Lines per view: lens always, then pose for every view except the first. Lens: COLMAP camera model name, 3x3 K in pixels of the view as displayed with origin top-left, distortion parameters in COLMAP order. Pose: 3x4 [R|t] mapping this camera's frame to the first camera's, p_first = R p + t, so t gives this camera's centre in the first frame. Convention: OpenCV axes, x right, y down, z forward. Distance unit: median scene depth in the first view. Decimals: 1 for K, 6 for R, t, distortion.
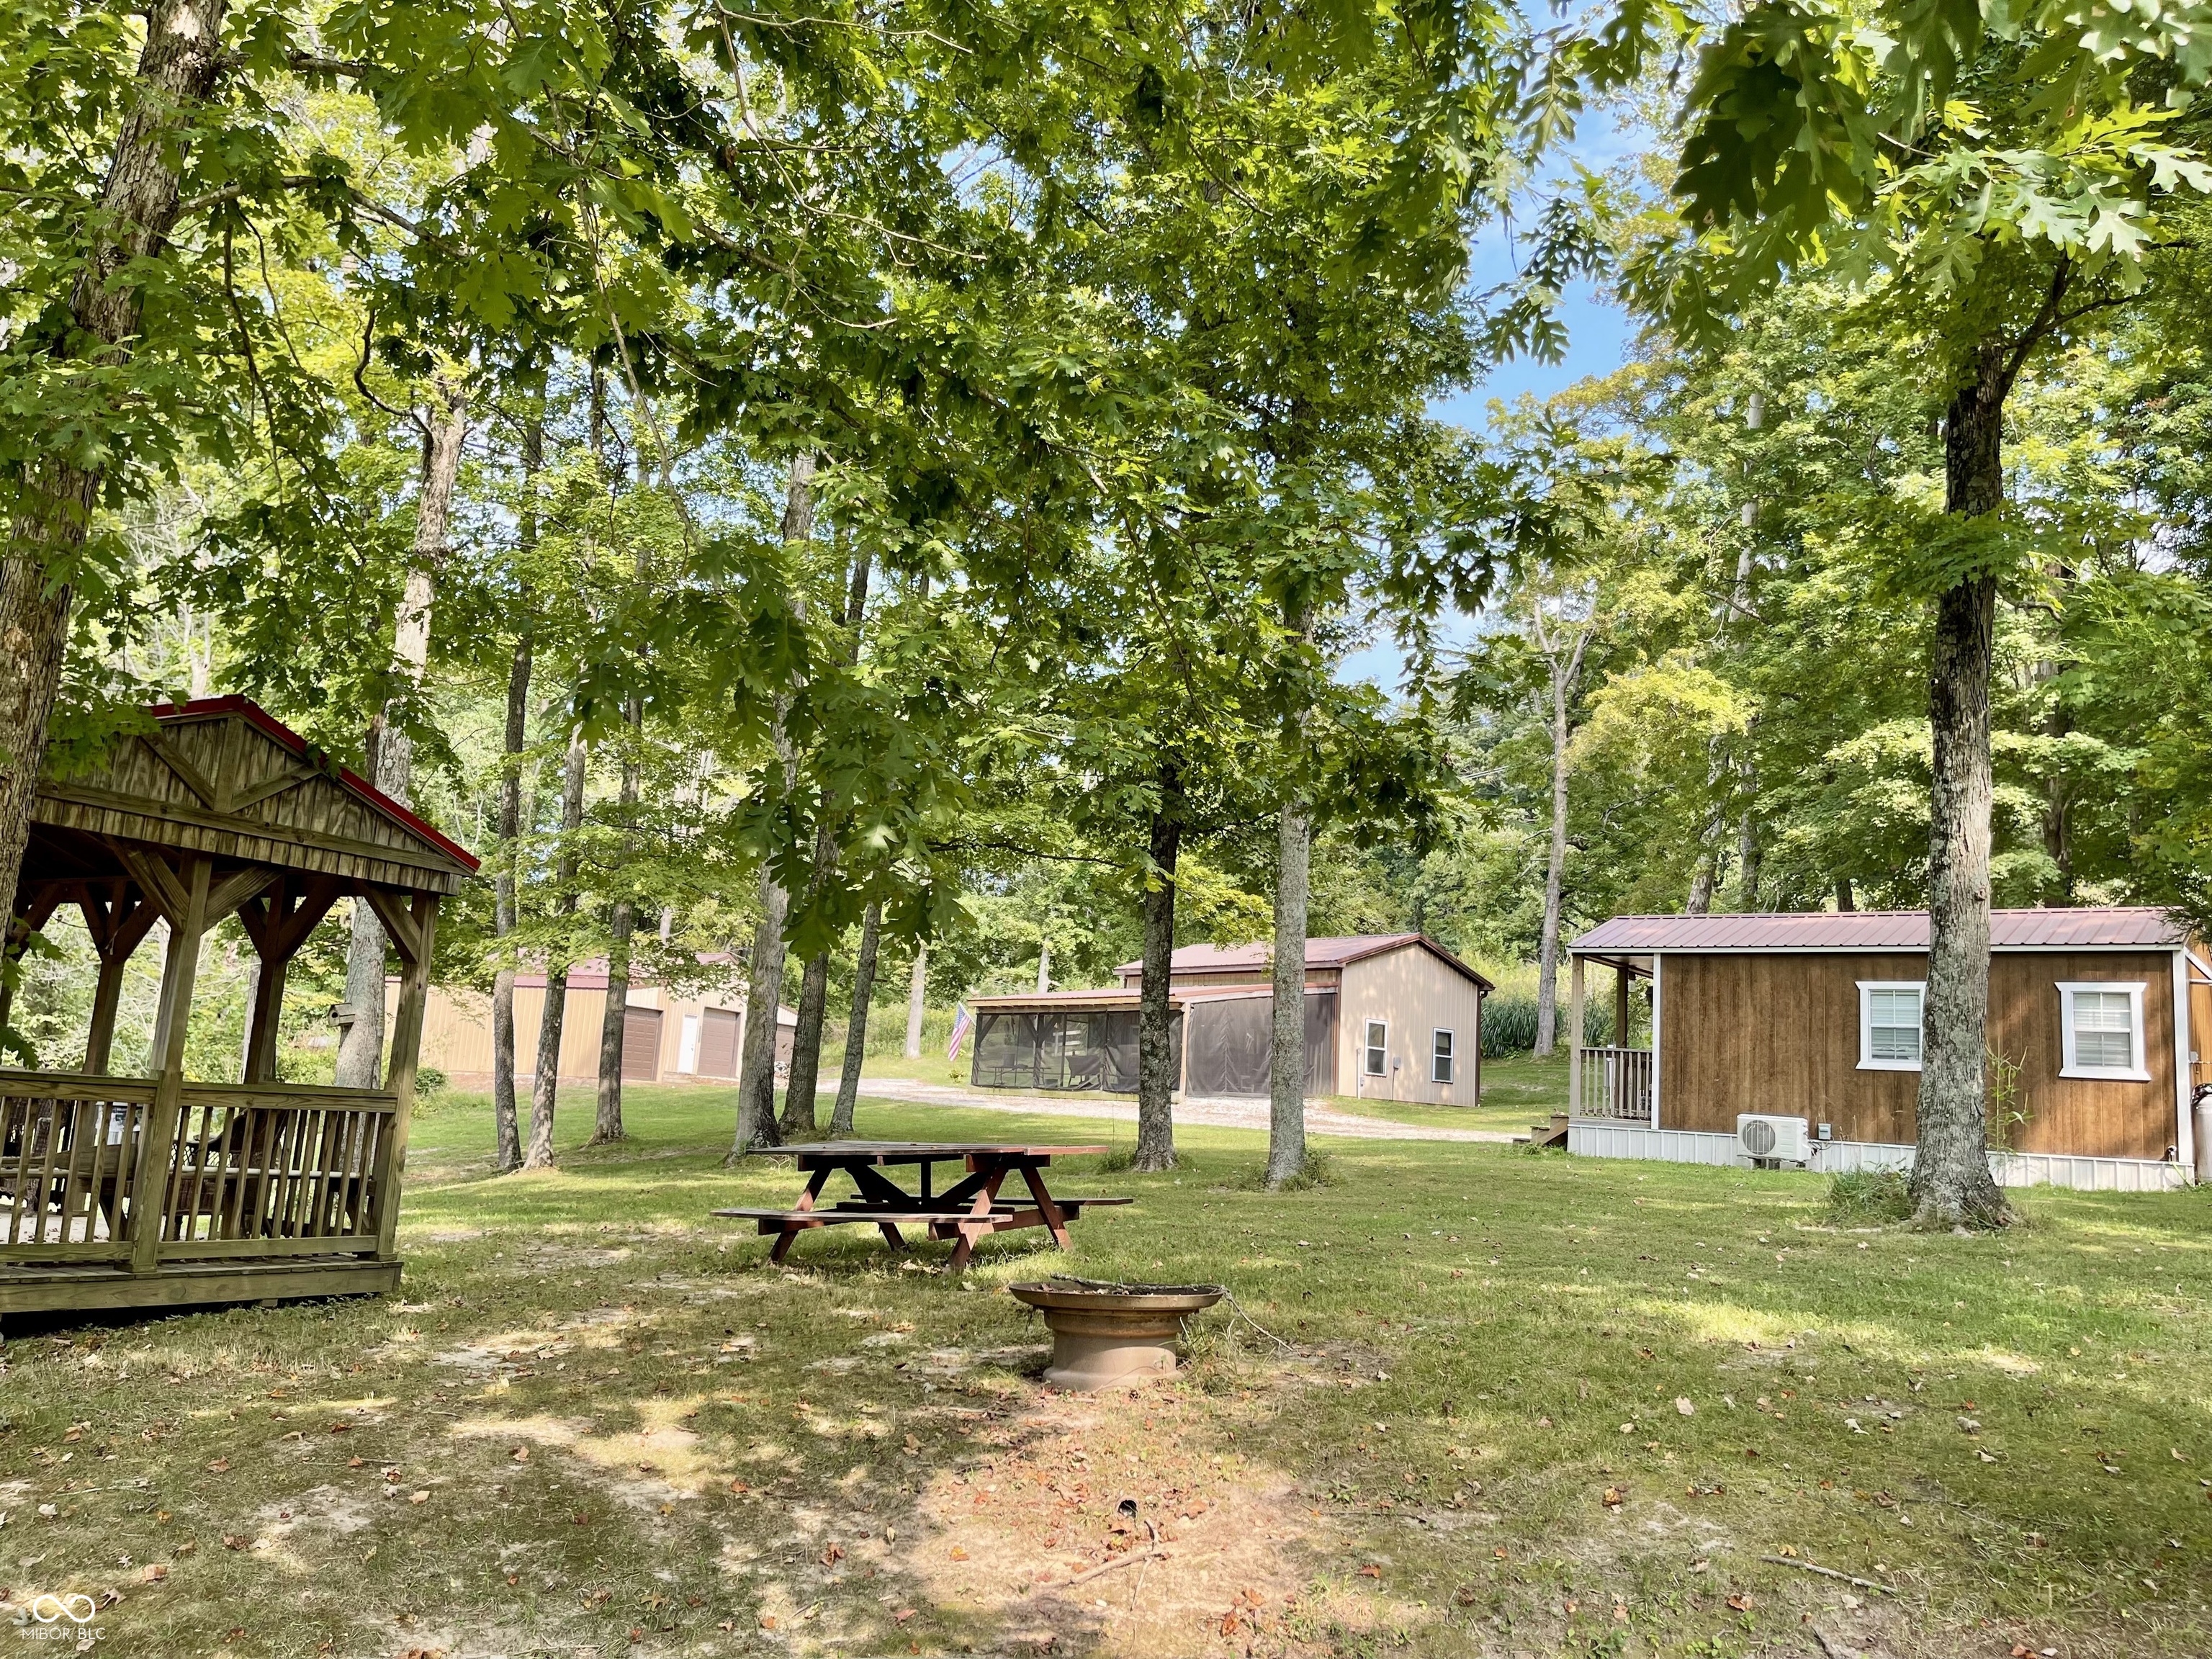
lens RADIAL K [[1645.0, 0, 1106.0], [0, 1645.0, 829.5], [0, 0, 1]] dist [0.029979, -0.002874]
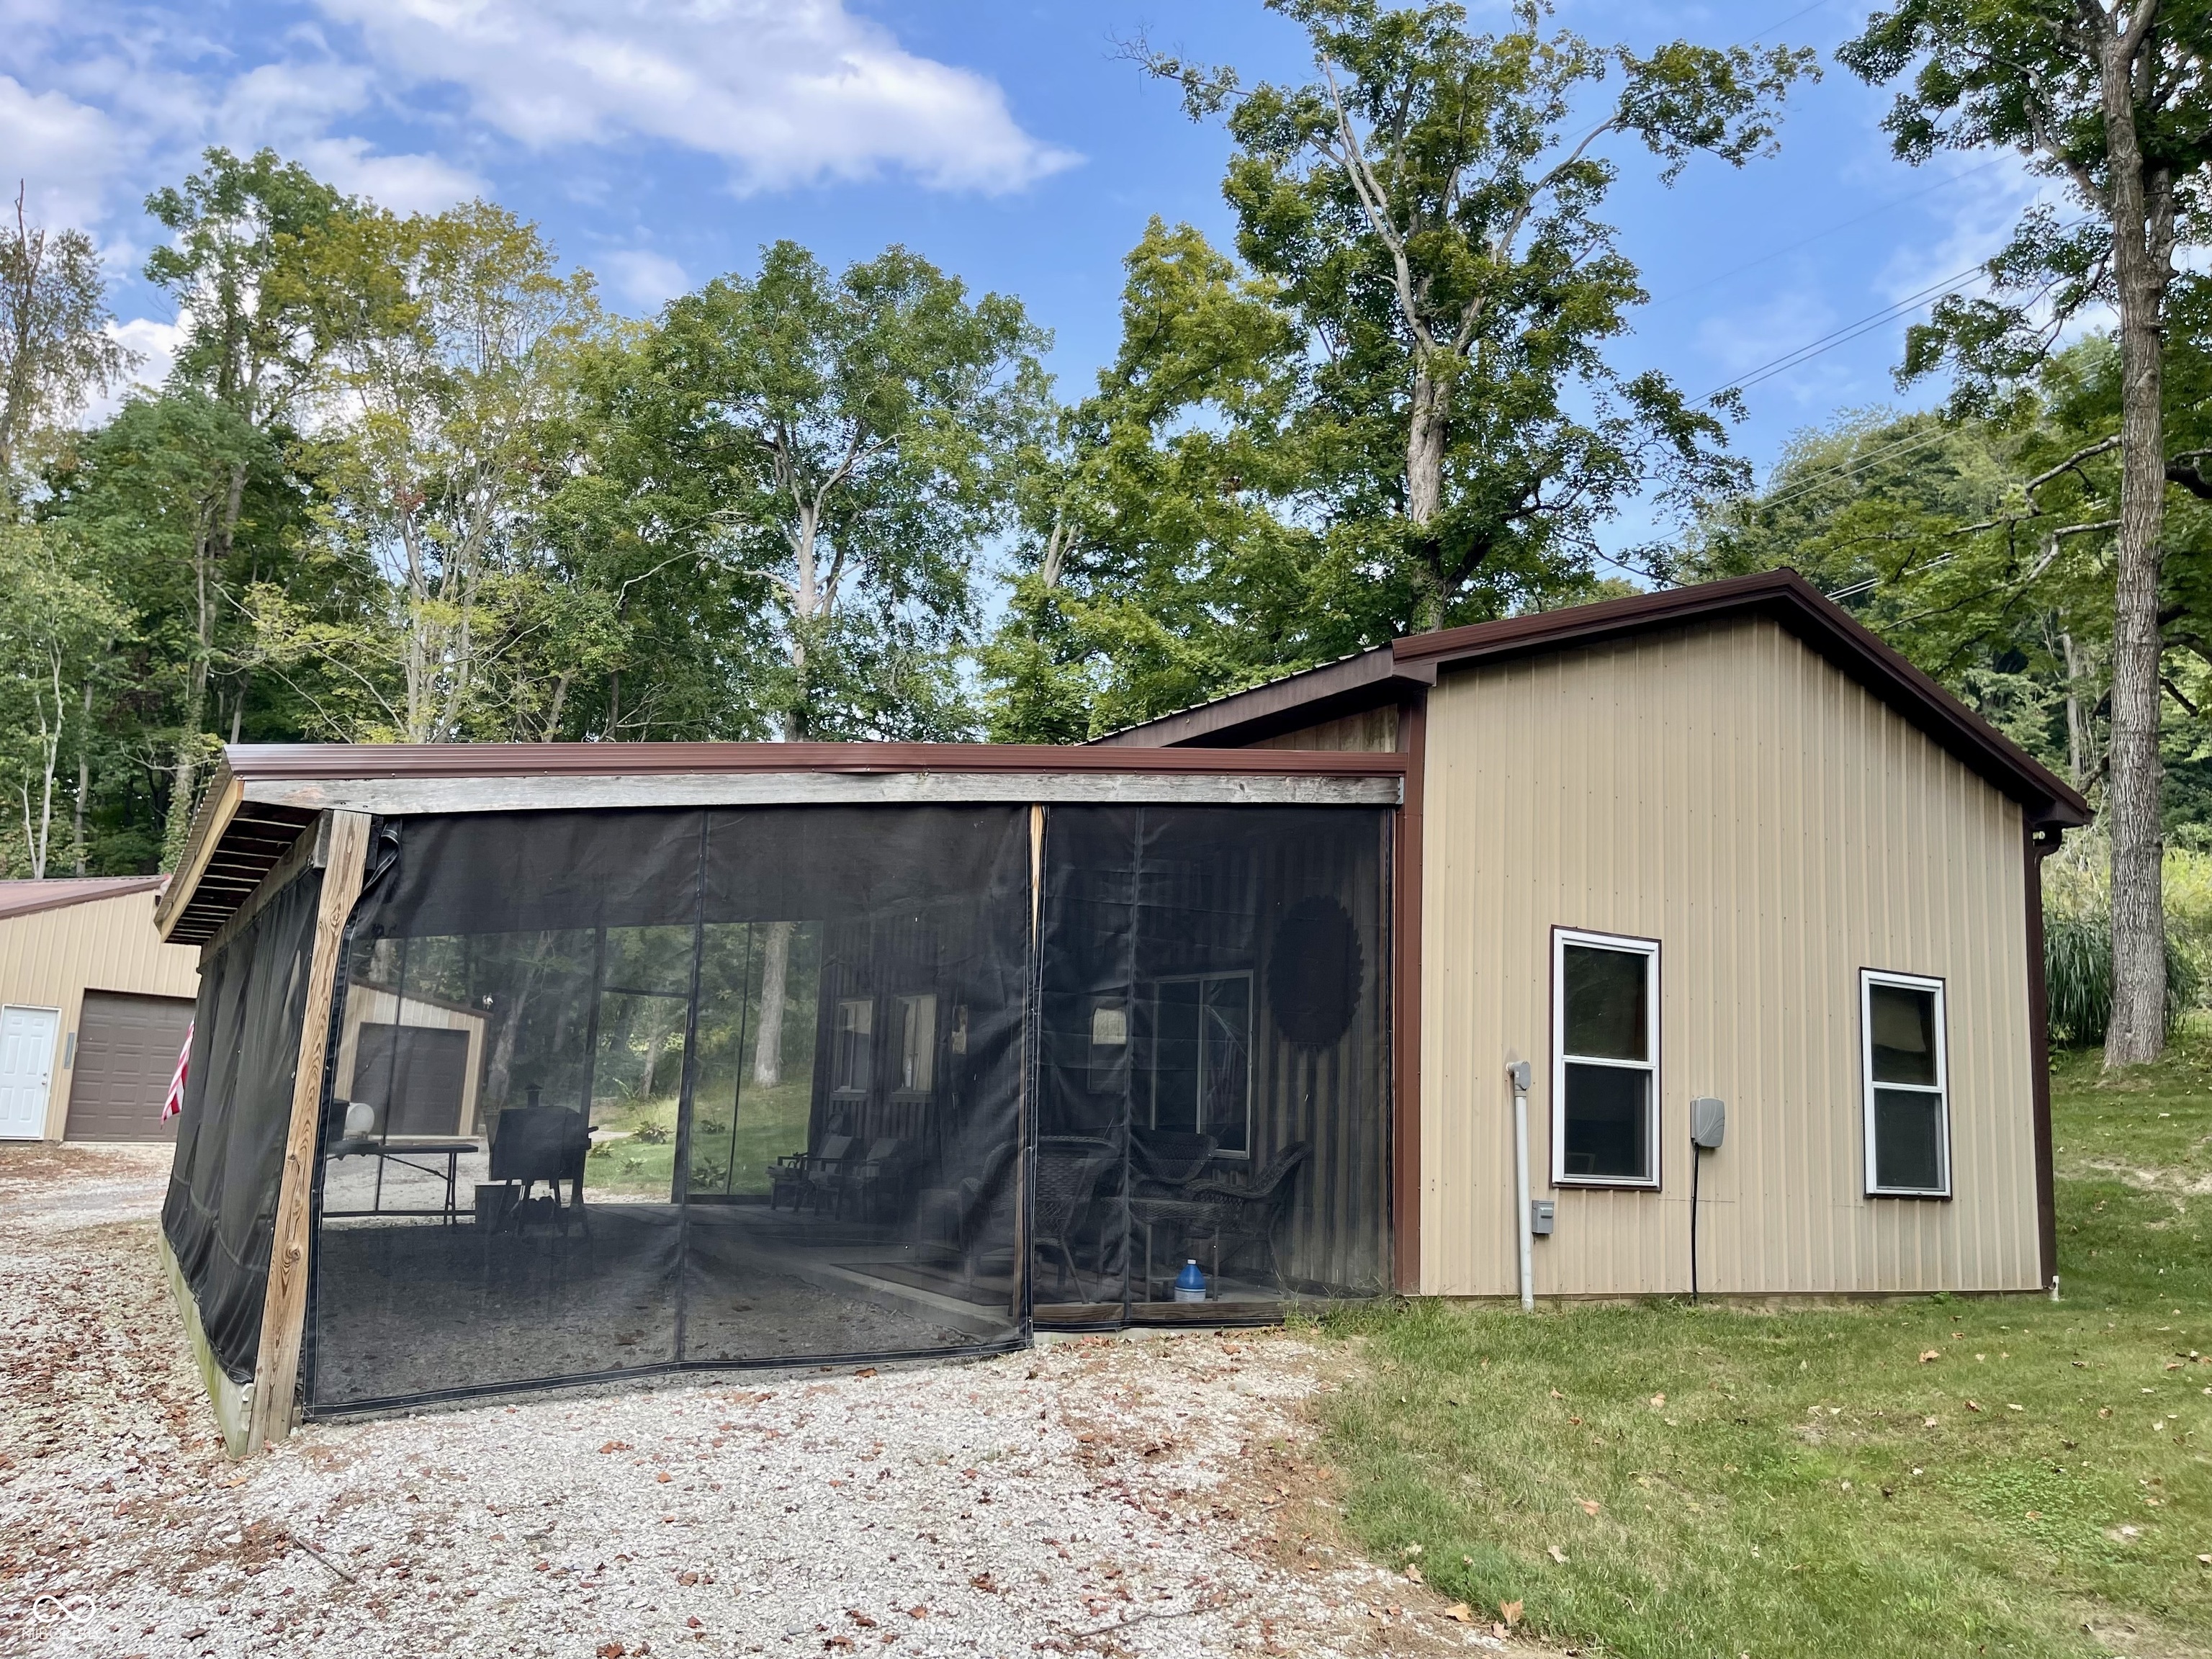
lens RADIAL K [[1610.4, 0, 1088.5], [0, 1610.4, 869.7], [0, 0, 1]] dist [0.058518, 0.000175]
pose [[0.985659, -0.038143, -0.164385, 0.123930], [0.041177, 0.999038, 0.015091, 0.094636], [0.163651, -0.021644, 0.986281, 0.724058]]
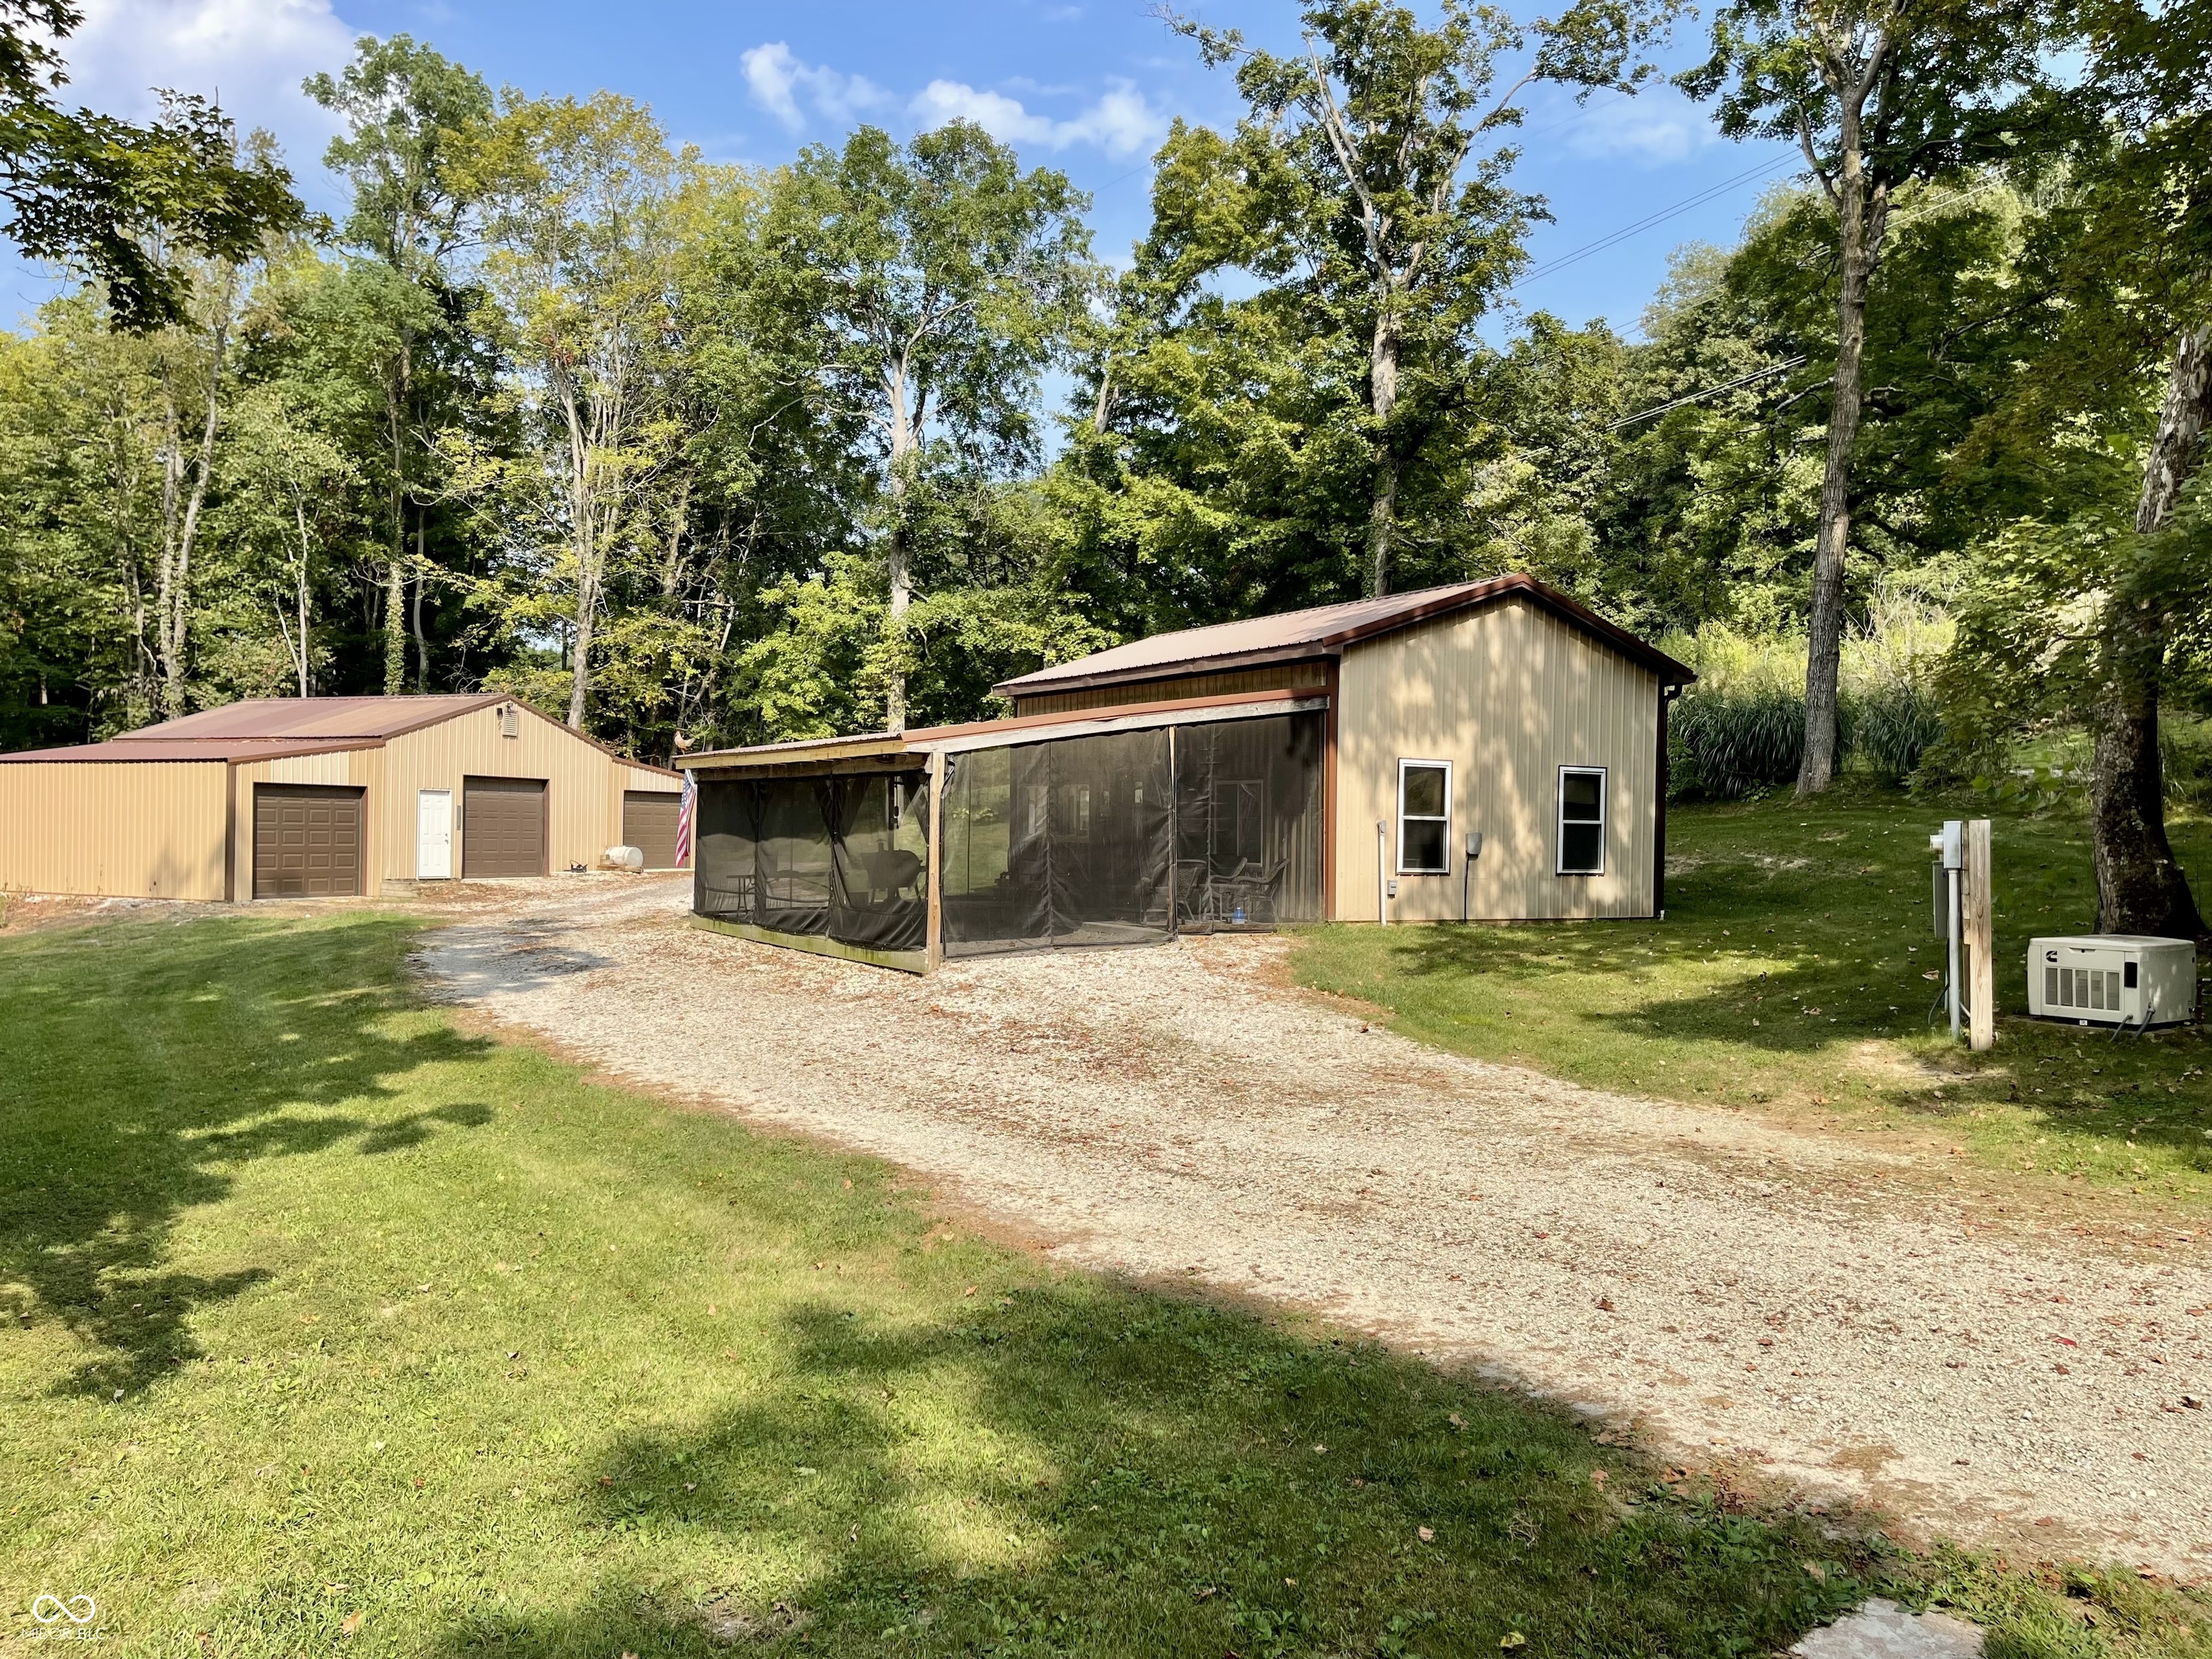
lens RADIAL K [[1645.0, 0, 1106.0], [0, 1645.0, 829.5], [0, 0, 1]] dist [0.029979, -0.002874]
pose [[0.985101, -0.042275, -0.166702, 0.142562], [0.069394, 0.984614, 0.160377, 0.049198], [0.157357, -0.169556, 0.972877, 0.481593]]
